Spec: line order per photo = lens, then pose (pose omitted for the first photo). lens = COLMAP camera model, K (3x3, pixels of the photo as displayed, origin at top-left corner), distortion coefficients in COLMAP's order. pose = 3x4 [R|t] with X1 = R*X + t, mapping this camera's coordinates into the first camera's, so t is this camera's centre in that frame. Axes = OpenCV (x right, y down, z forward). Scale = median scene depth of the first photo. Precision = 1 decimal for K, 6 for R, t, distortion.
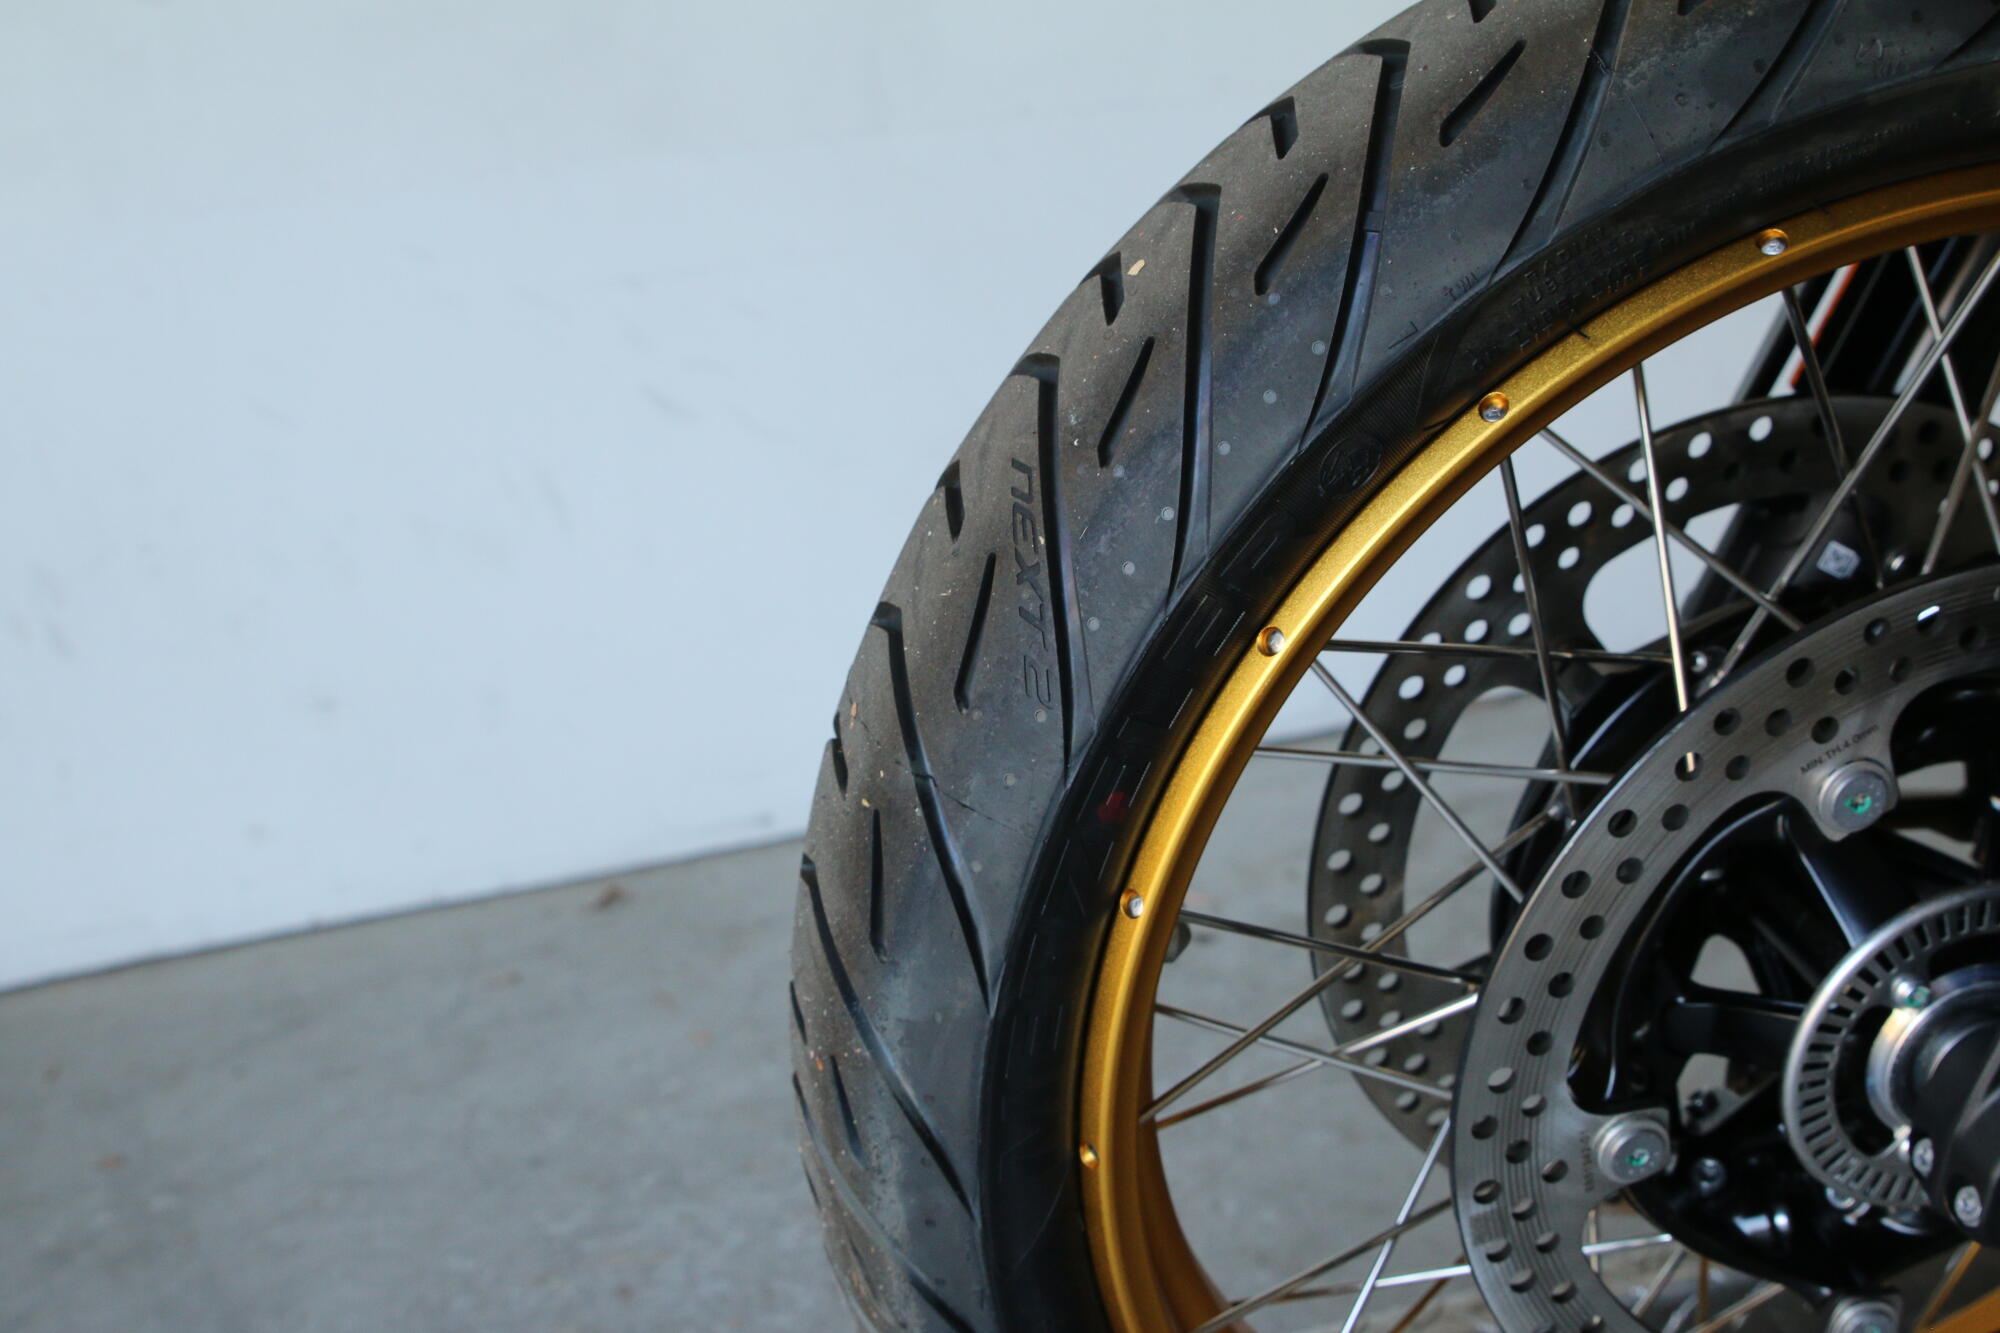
lens RADIAL K [[2539.4, 0, 978.5], [0, 2539.4, 631.4], [0, 0, 1]] dist [-0.078992, 0.000000]
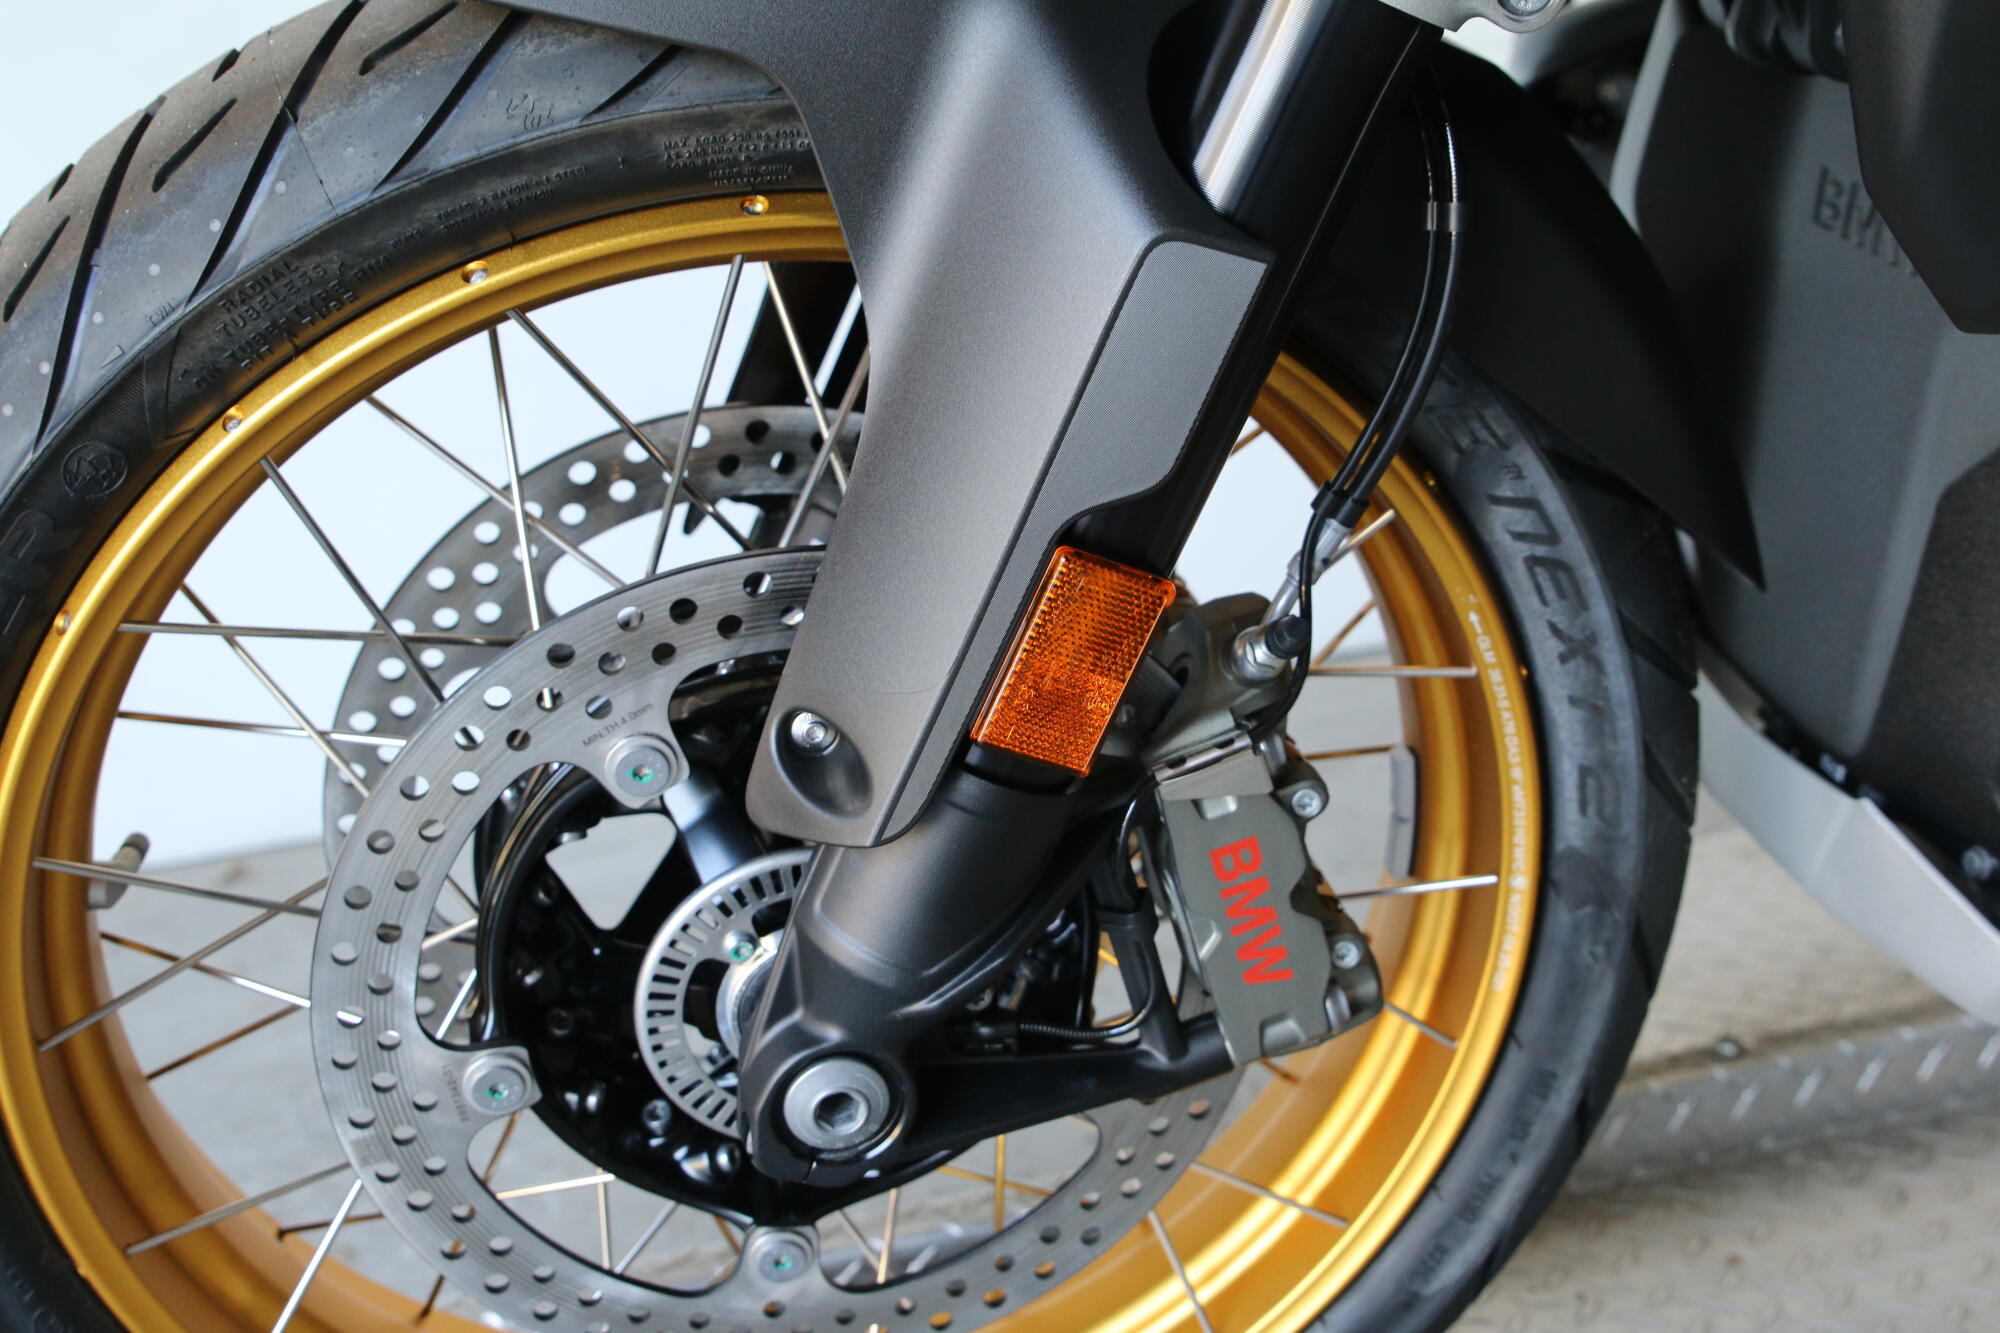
lens RADIAL K [[2539.4, 0, 941.4], [0, 2539.4, 621.5], [0, 0, 1]] dist [-0.078992, 0.000000]
pose [[0.999965, 0.008069, -0.002131, 0.481990], [-0.008071, 0.999967, -0.000897, 0.000904], [0.002124, 0.000914, 0.999997, -0.123228]]
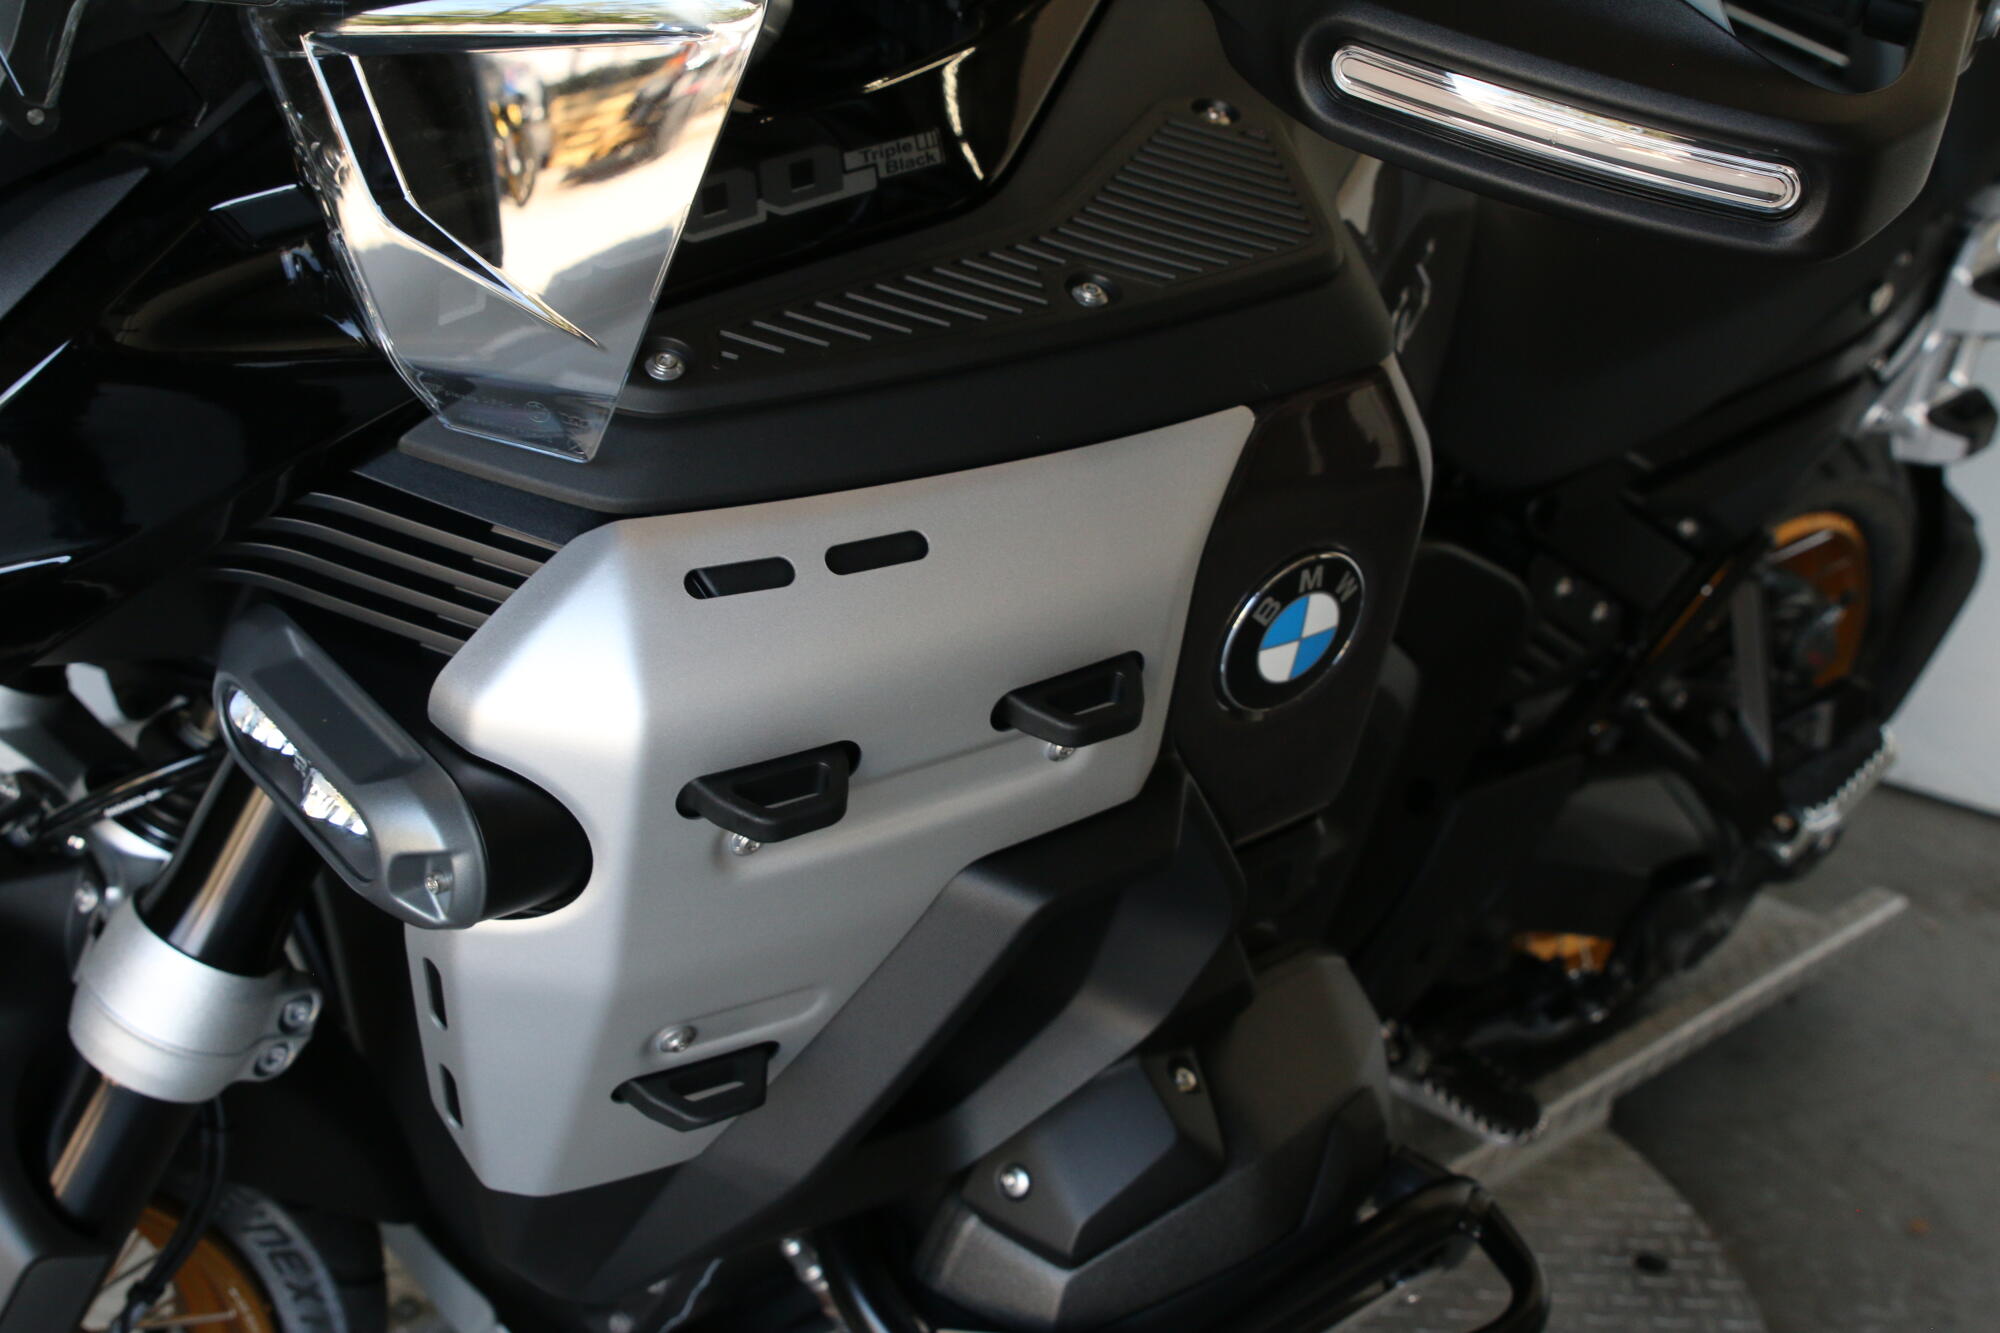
lens RADIAL K [[2539.4, 0, 1007.3], [0, 2539.4, 664.8], [0, 0, 1]] dist [-0.078992, 0.000000]
pose [[0.854773, -0.060612, 0.515450, 0.322962], [-0.004619, 0.992229, 0.124337, -0.653992], [-0.518981, -0.108661, 0.847851, -0.617757]]
